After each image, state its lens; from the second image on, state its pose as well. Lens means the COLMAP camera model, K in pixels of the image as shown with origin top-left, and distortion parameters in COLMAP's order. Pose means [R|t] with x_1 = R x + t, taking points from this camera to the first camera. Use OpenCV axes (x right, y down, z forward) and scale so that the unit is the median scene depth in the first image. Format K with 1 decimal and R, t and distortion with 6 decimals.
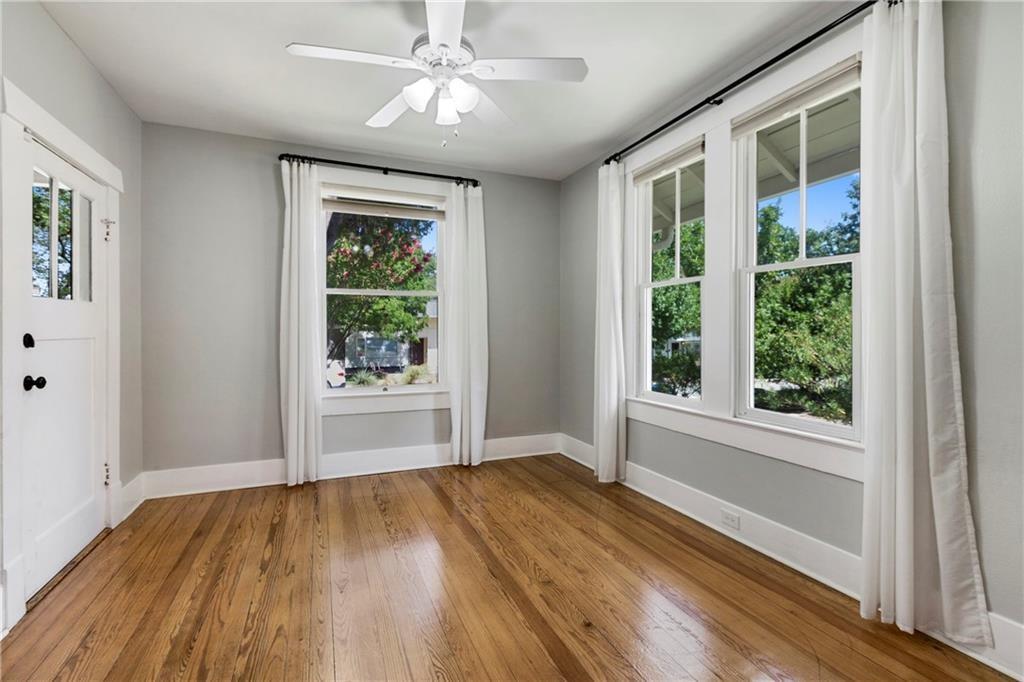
lens RADIAL K [[462.7, 0, 512.1], [0, 462.7, 334.1], [0, 0, 1]] dist [0.002481, -0.000711]
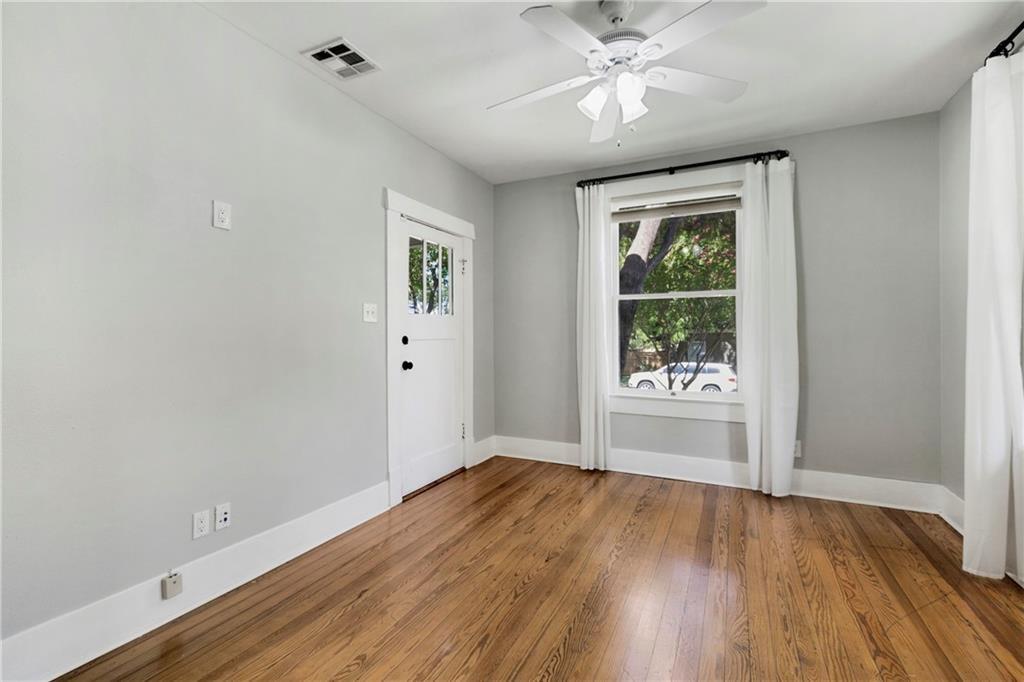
lens RADIAL K [[462.7, 0, 506.9], [0, 462.7, 338.0], [0, 0, 1]] dist [0.002481, -0.000711]
pose [[0.651204, 0.004364, -0.758891, 0.271101], [-0.003808, 0.999990, 0.002483, 0.000279], [0.758894, 0.001273, 0.651213, 0.109188]]
